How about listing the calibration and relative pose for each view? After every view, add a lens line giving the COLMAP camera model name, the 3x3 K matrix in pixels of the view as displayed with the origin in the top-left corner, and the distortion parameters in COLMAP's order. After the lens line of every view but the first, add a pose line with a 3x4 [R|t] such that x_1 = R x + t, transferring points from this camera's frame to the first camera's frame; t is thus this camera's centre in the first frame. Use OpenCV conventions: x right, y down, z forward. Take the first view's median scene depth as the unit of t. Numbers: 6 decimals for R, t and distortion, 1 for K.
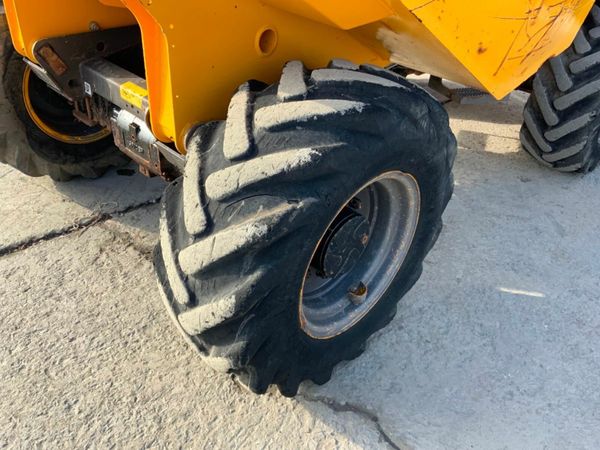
lens RADIAL K [[491.7, 0, 300.0], [0, 491.7, 225.0], [0, 0, 1]] dist [-0.001296, -0.006601]
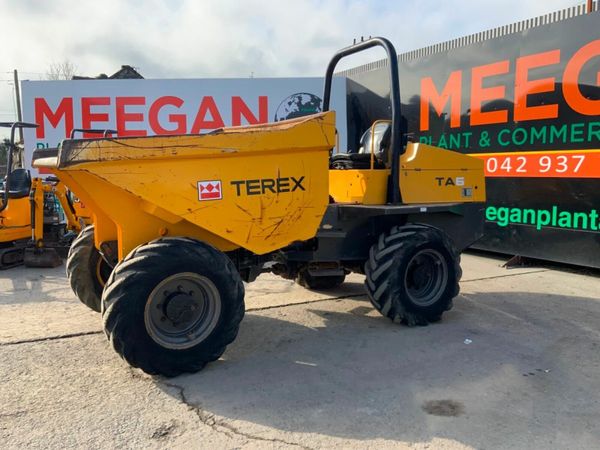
lens RADIAL K [[491.7, 0, 300.0], [0, 491.7, 225.0], [0, 0, 1]] dist [-0.001296, -0.006601]
pose [[0.968991, -0.039177, -0.243972, 0.994532], [-0.084544, 0.875195, -0.476325, 0.618152], [0.232184, 0.482181, 0.844744, -0.861289]]
